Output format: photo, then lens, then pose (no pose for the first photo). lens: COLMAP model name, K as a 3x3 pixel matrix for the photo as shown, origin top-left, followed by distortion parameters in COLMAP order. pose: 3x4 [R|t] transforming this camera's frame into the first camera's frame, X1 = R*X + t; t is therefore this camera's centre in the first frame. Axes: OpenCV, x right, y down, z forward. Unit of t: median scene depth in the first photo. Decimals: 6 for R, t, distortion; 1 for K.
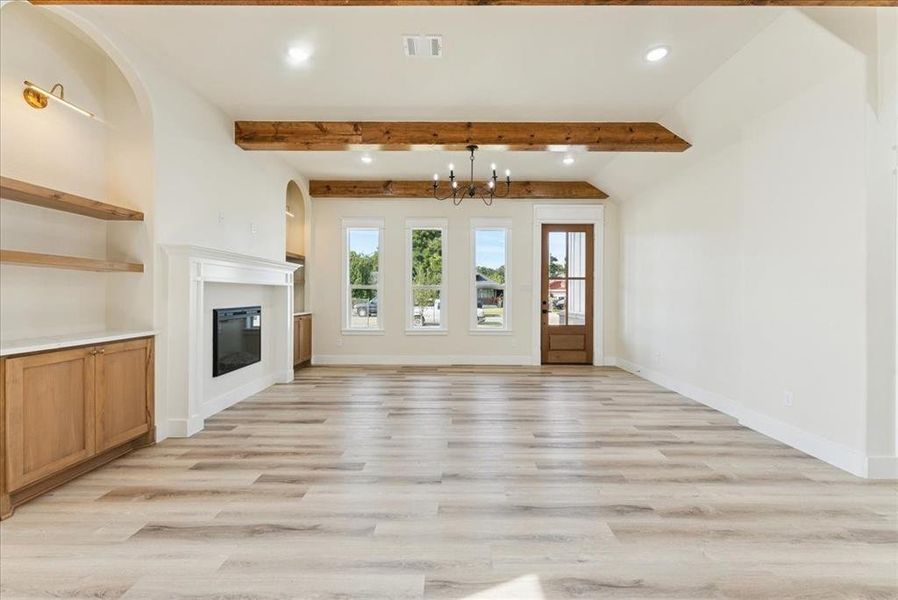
lens RADIAL K [[365.3, 0, 455.7], [0, 365.3, 295.4], [0, 0, 1]] dist [0.000235, -0.000179]
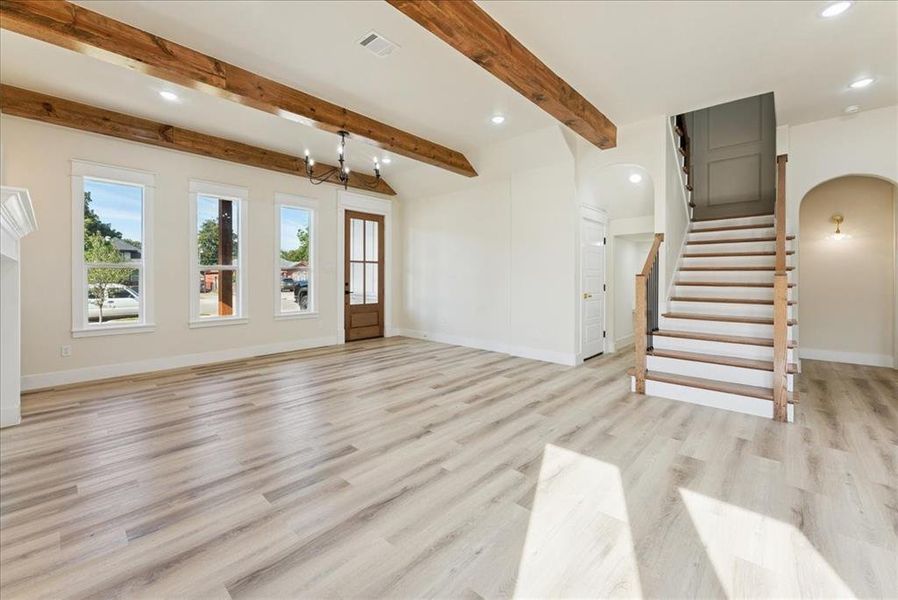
lens RADIAL K [[365.3, 0, 459.6], [0, 365.3, 279.1], [0, 0, 1]] dist [0.000235, -0.000179]
pose [[0.666382, -0.005862, 0.745587, -0.507183], [0.002723, 0.999982, 0.005429, 0.001112], [-0.745606, -0.001587, 0.666386, 0.072538]]
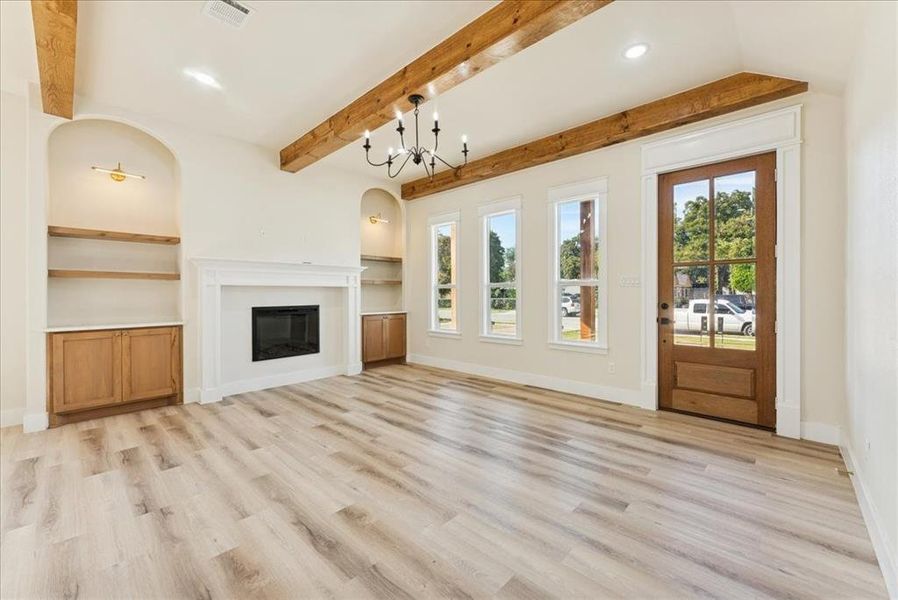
lens RADIAL K [[365.3, 0, 453.5], [0, 365.3, 294.9], [0, 0, 1]] dist [0.000235, -0.000179]
pose [[0.721141, -0.004786, -0.692771, 0.623213], [0.005148, 0.999986, -0.001550, 0.001263], [0.692769, -0.002448, 0.721156, 0.512692]]
